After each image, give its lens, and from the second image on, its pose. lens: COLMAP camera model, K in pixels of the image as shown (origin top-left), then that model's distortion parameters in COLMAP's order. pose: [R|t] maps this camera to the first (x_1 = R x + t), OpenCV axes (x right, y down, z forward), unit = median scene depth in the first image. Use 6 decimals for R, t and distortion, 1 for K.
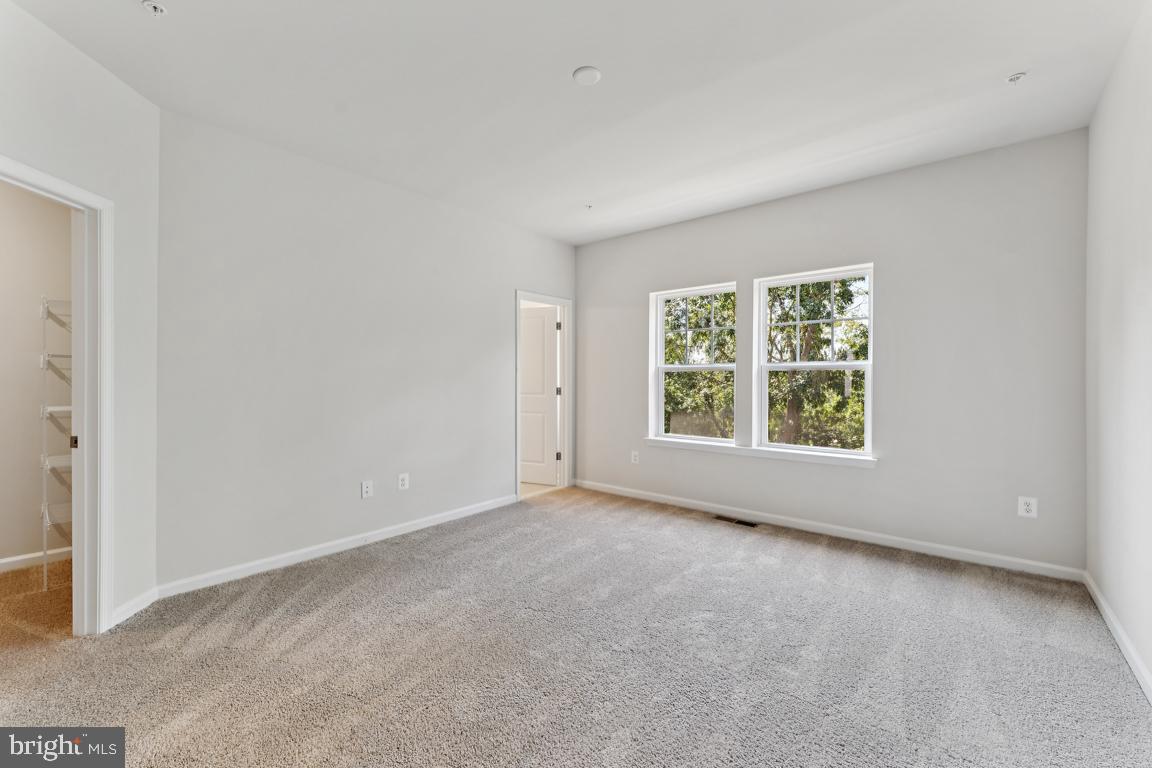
lens RADIAL K [[465.2, 0, 576.0], [0, 465.2, 384.0], [0, 0, 1]] dist [0.000454, 0.000009]
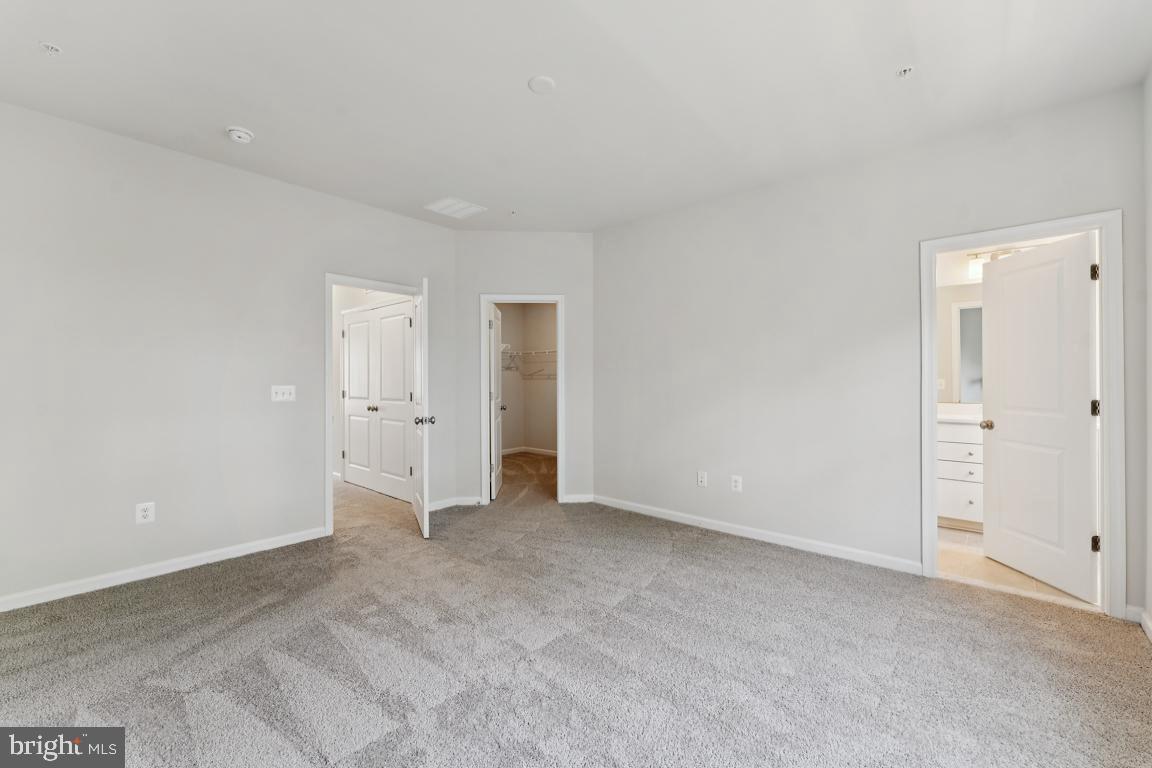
lens RADIAL K [[465.2, 0, 576.0], [0, 465.2, 384.0], [0, 0, 1]] dist [0.000454, 0.000009]
pose [[-0.032352, -0.000095, -0.999477, 0.650308], [-0.013203, 0.999913, 0.000332, -0.002616], [0.999389, 0.013207, -0.032351, 0.677564]]
